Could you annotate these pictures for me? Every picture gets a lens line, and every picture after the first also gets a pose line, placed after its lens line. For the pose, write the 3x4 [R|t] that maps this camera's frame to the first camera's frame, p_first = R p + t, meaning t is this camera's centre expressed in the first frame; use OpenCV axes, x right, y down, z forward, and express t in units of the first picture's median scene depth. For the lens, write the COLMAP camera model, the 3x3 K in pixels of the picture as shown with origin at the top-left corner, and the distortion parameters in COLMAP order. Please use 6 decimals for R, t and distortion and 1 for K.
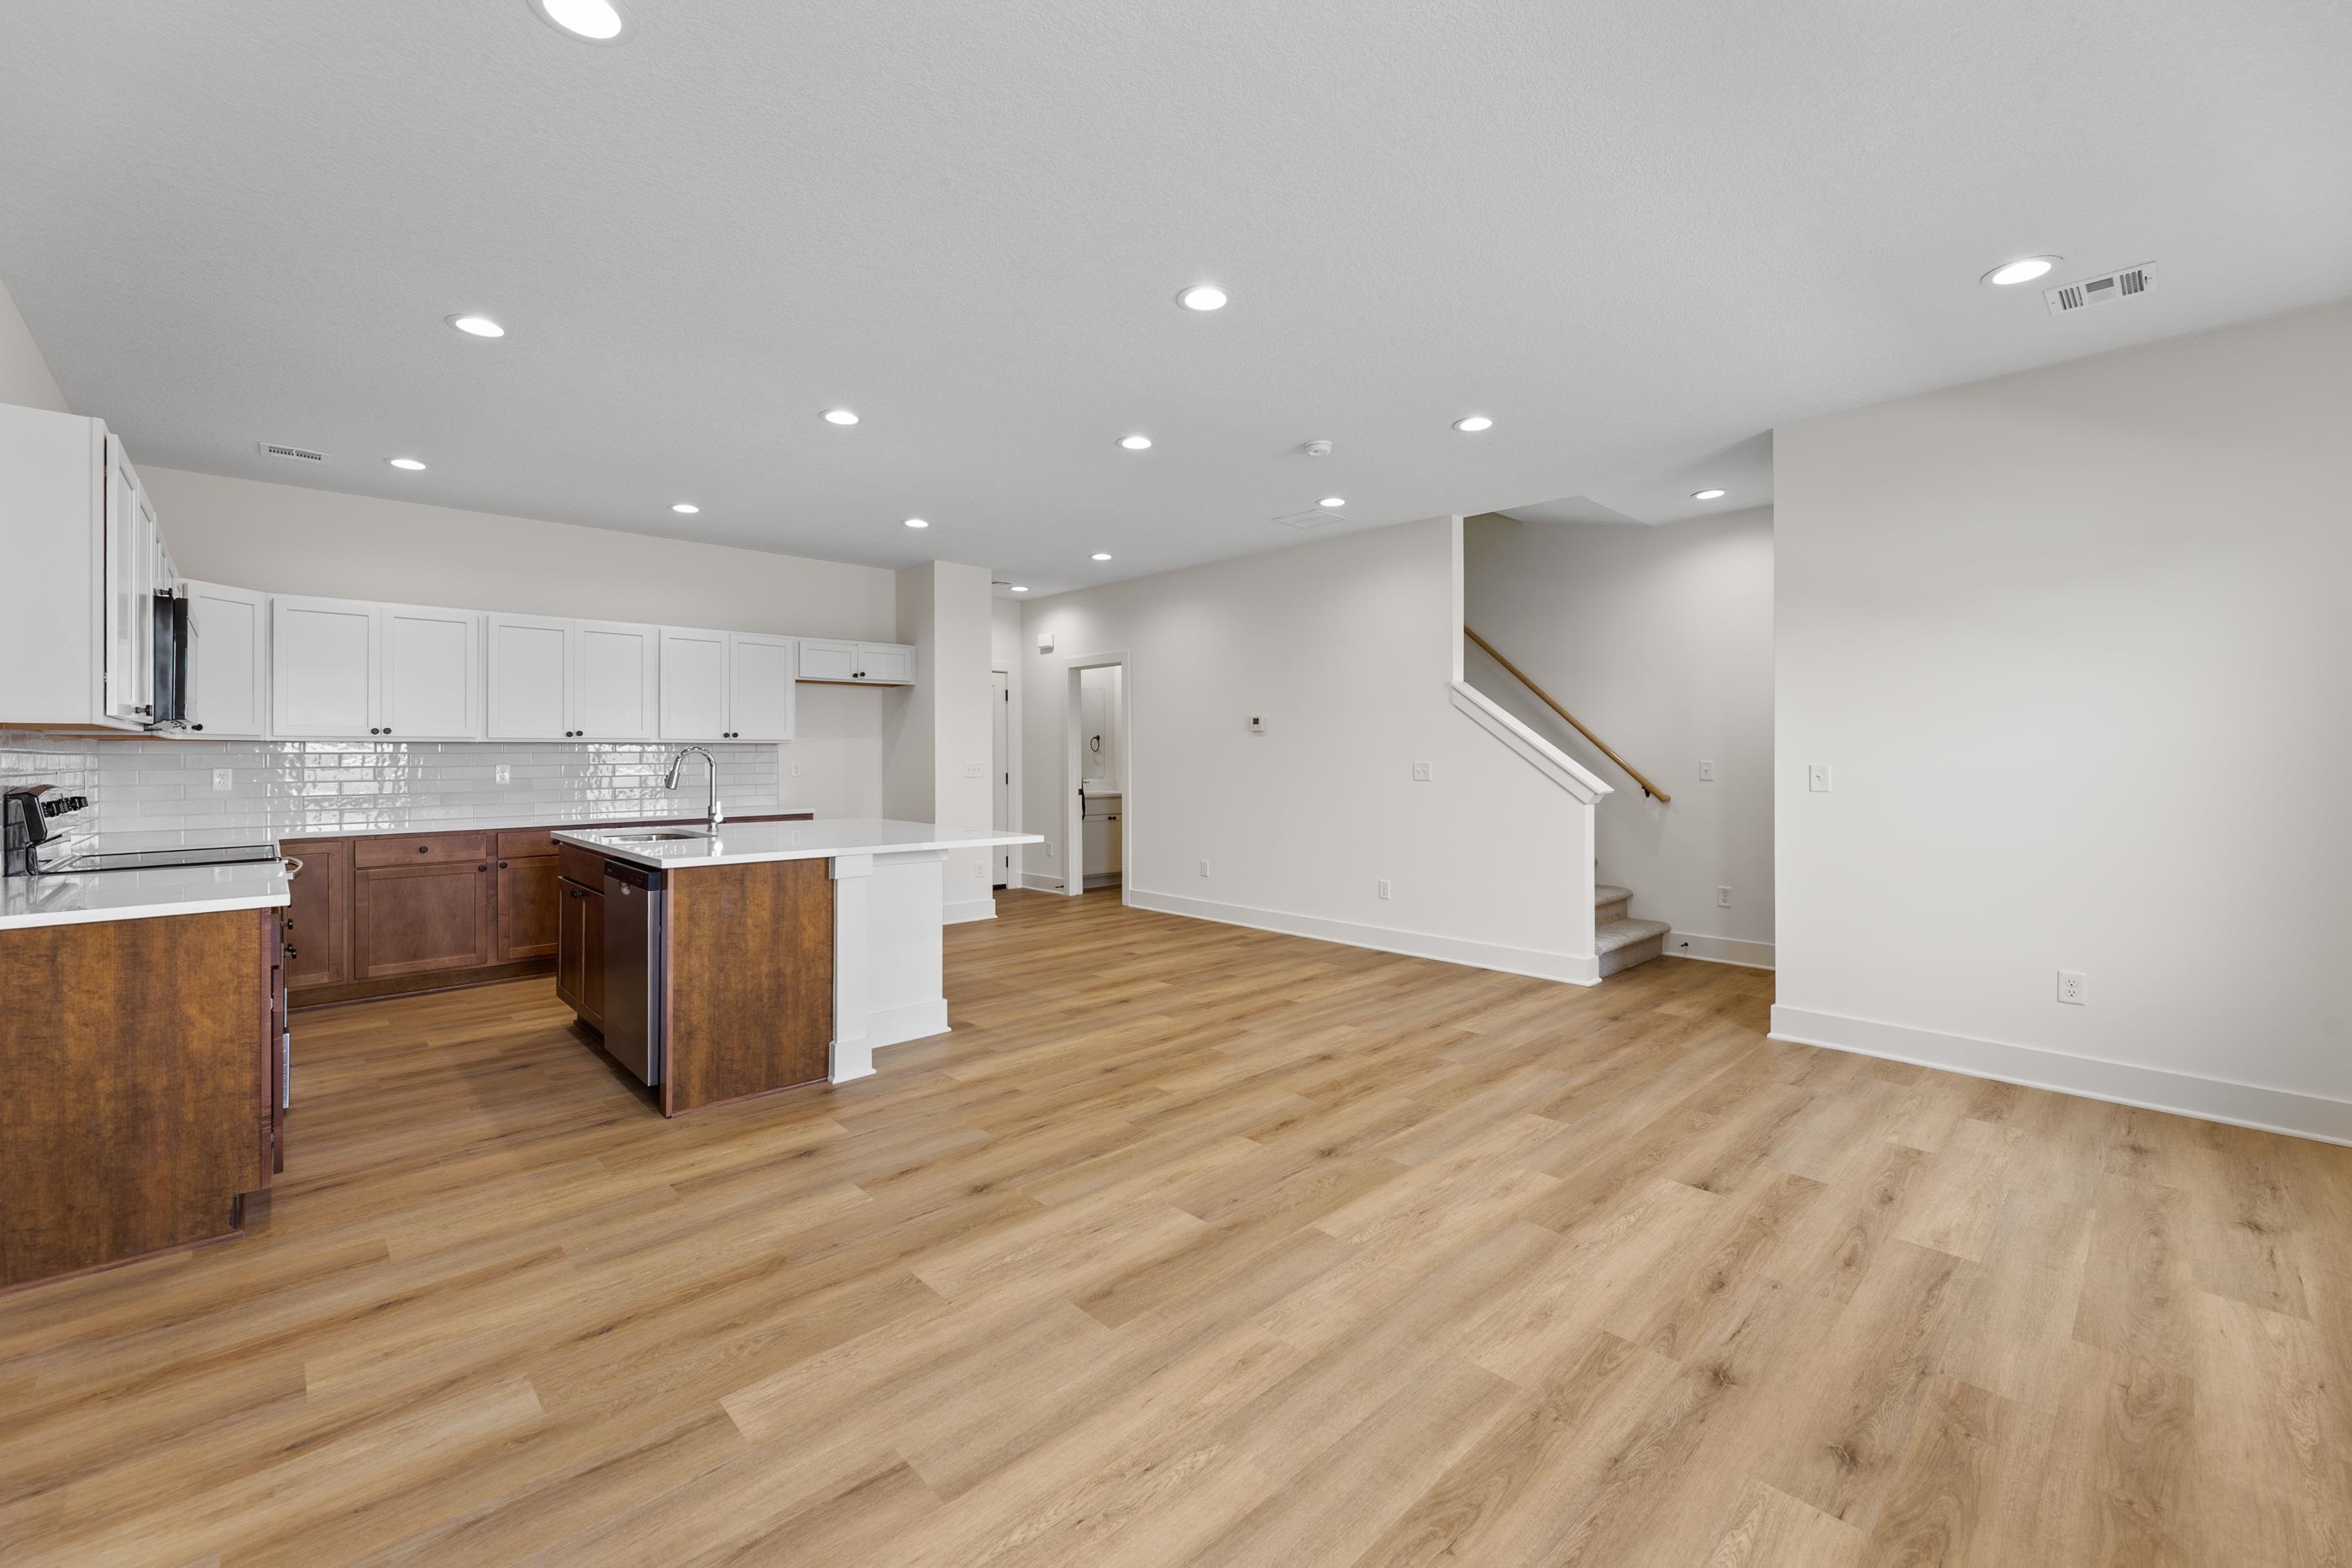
lens RADIAL K [[959.9, 0, 1163.8], [0, 959.9, 759.3], [0, 0, 1]] dist [-0.001976, -0.000050]
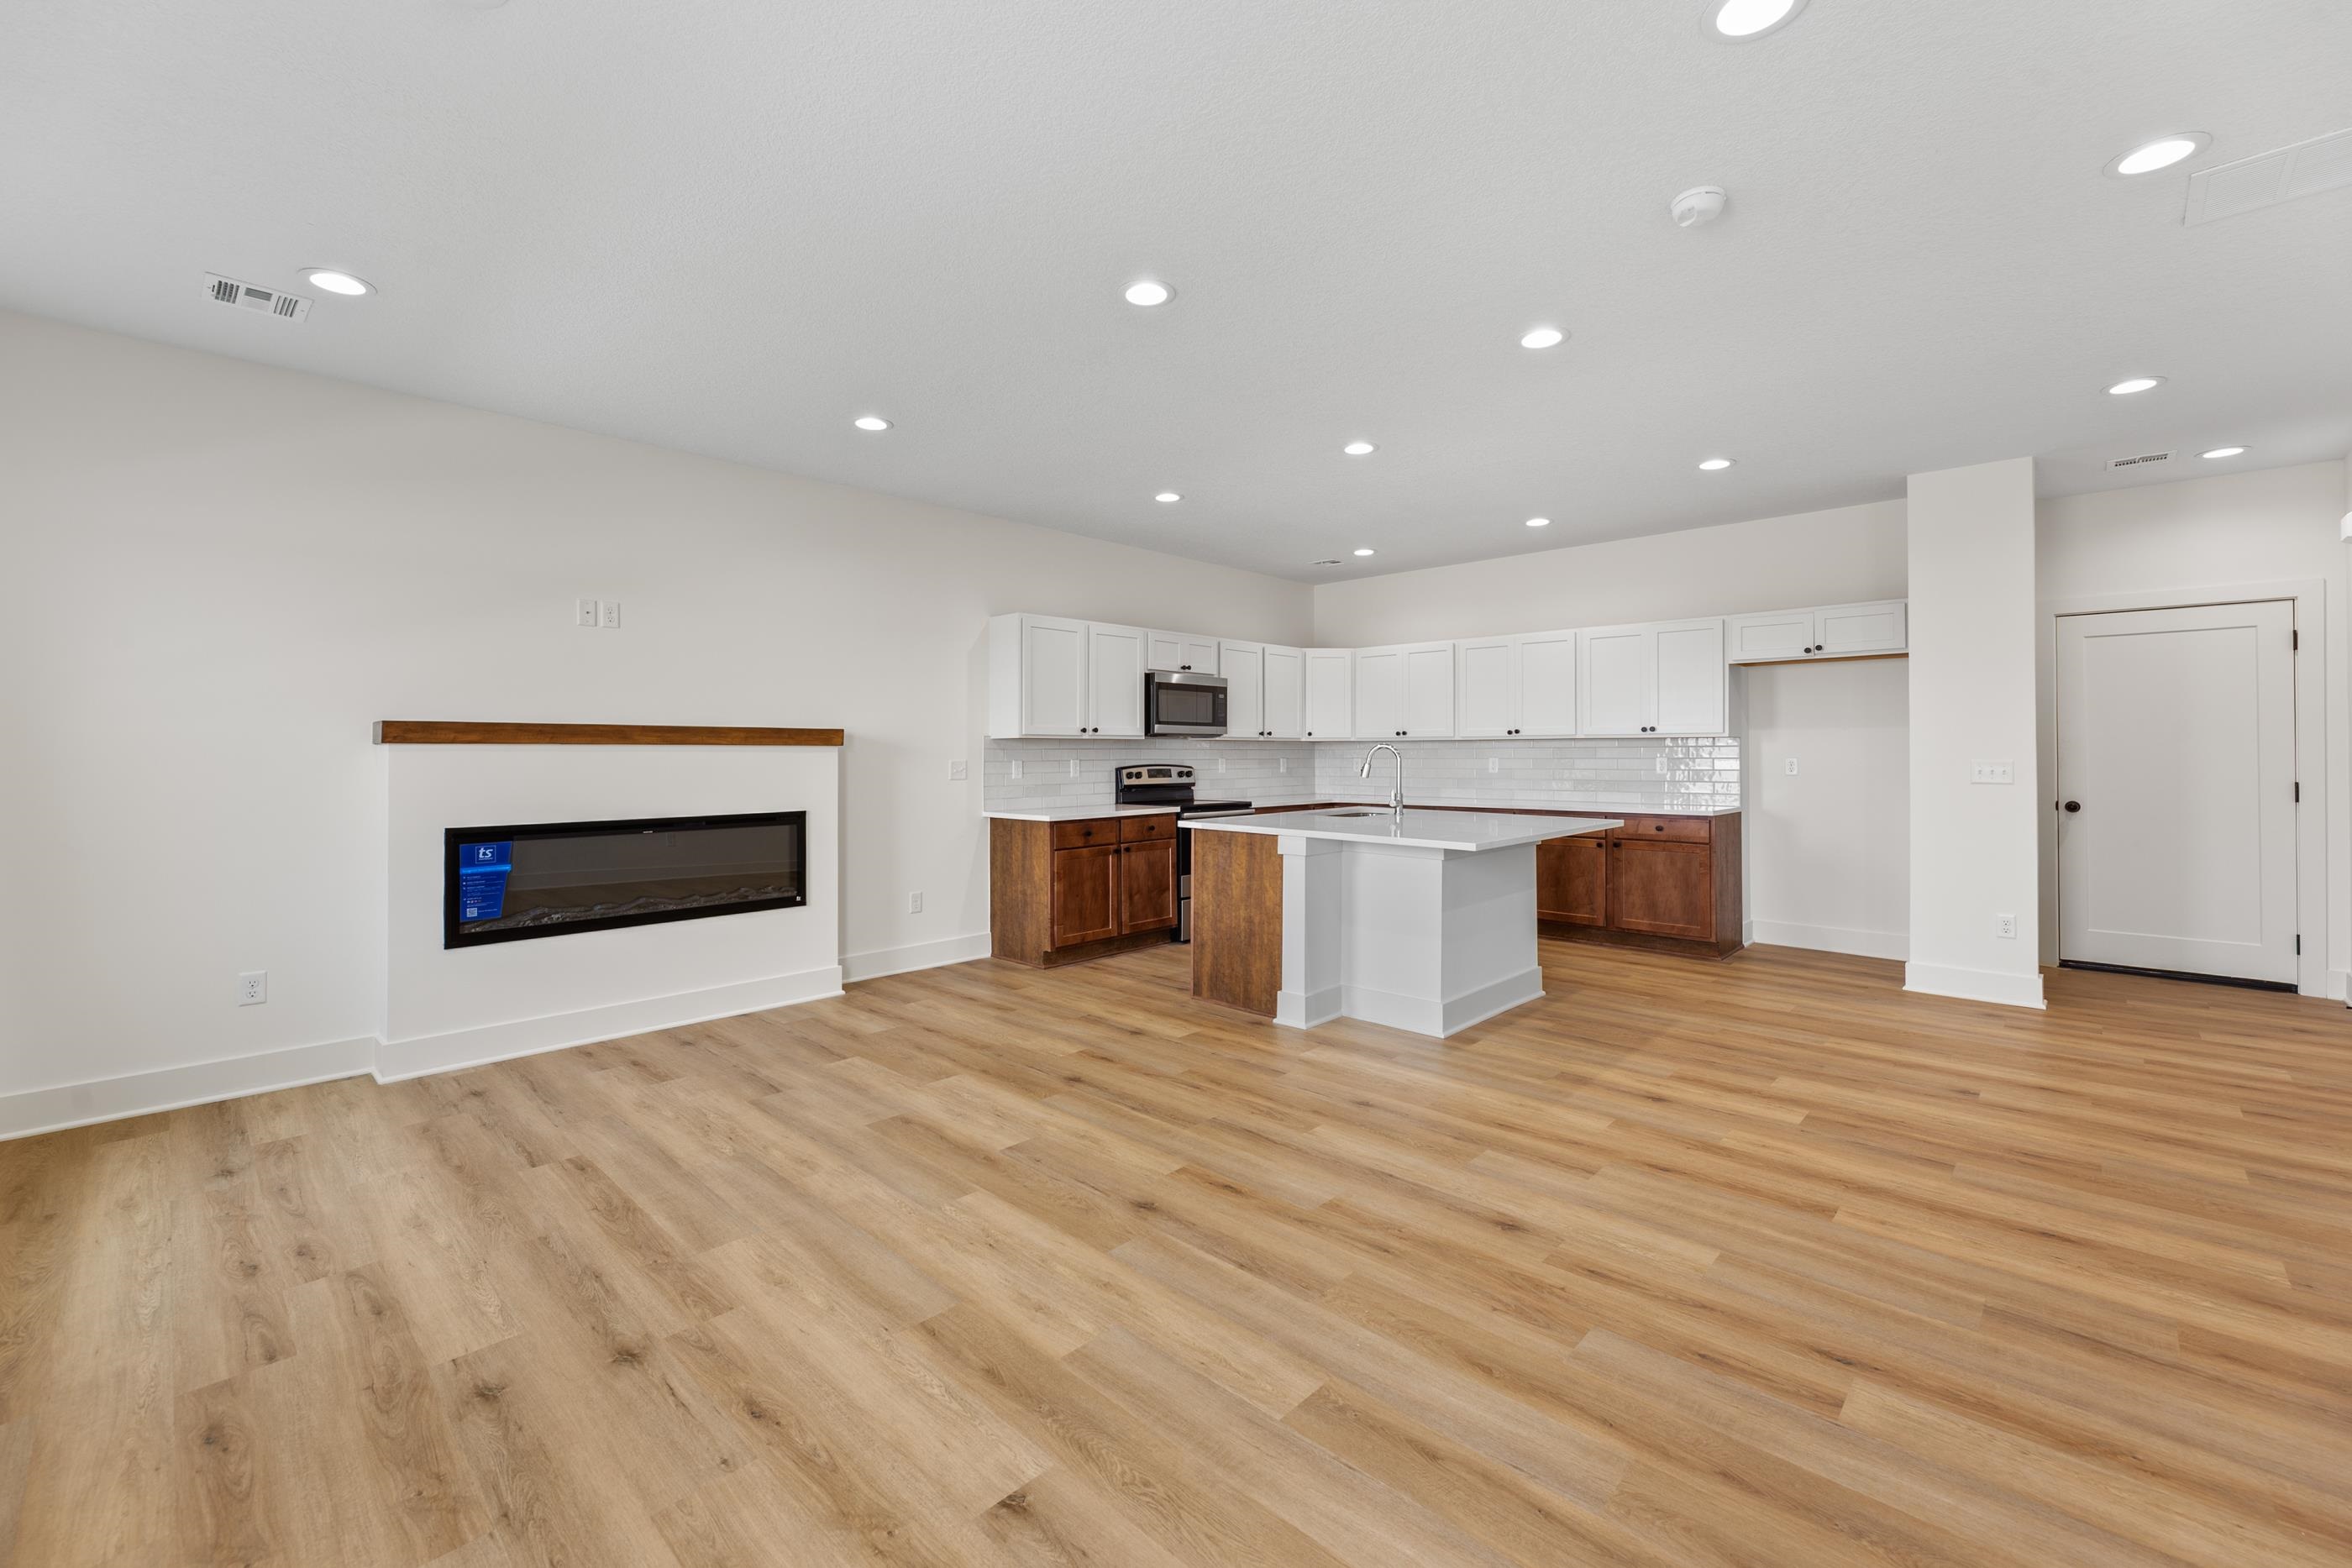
lens RADIAL K [[959.9, 0, 1166.2], [0, 959.9, 773.0], [0, 0, 1]] dist [-0.001976, -0.000050]
pose [[0.053220, 0.026064, -0.998243, 1.091888], [-0.003800, 0.999657, 0.025899, -0.009534], [0.998576, 0.002415, 0.053301, 1.022141]]
